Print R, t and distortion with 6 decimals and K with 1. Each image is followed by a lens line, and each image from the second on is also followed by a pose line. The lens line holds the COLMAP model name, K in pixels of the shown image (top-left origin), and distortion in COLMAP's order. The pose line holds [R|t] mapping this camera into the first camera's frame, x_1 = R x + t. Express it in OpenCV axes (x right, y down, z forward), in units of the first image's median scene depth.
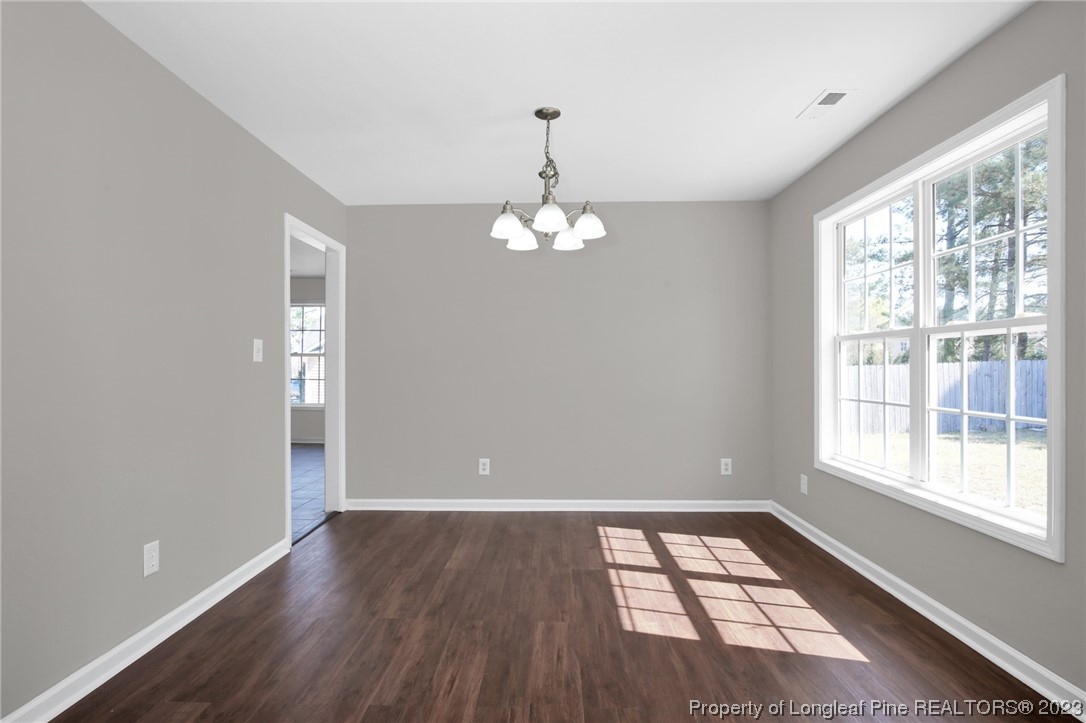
lens RADIAL K [[538.1, 0, 544.0], [0, 538.1, 361.8], [0, 0, 1]] dist [-0.025997, -0.000037]
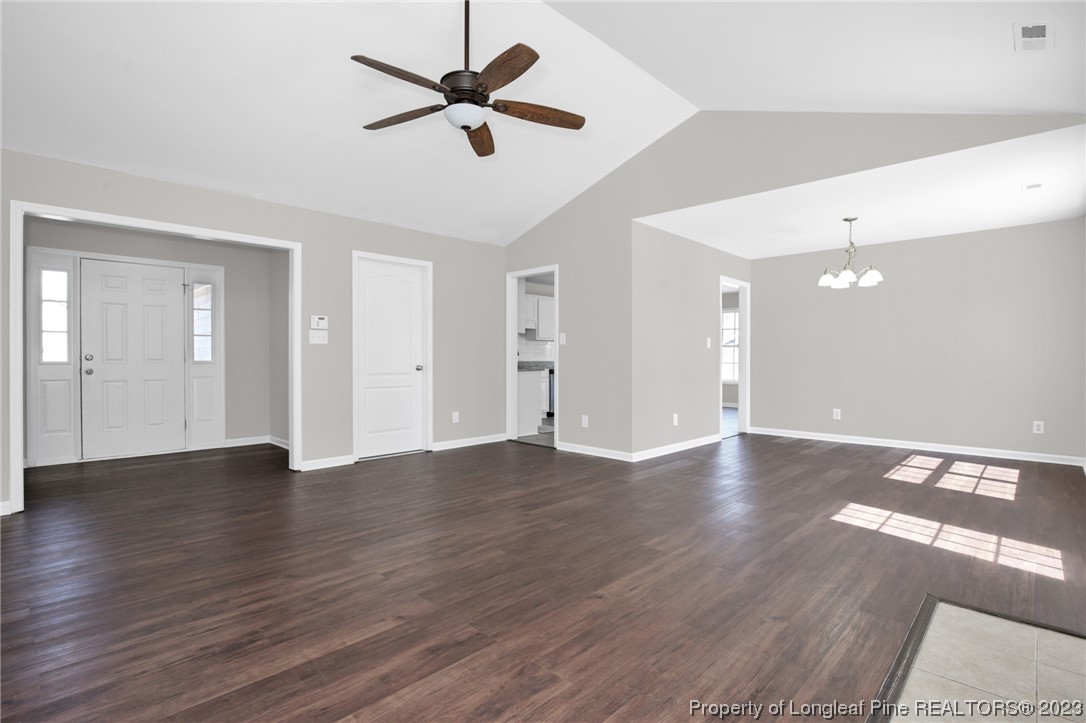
lens RADIAL K [[538.1, 0, 544.0], [0, 538.1, 361.8], [0, 0, 1]] dist [-0.025997, -0.000037]
pose [[0.741803, 0.008750, -0.670561, 0.305052], [0.001214, 0.999896, 0.014391, 0.016574], [0.670617, -0.011489, 0.741715, -0.752963]]
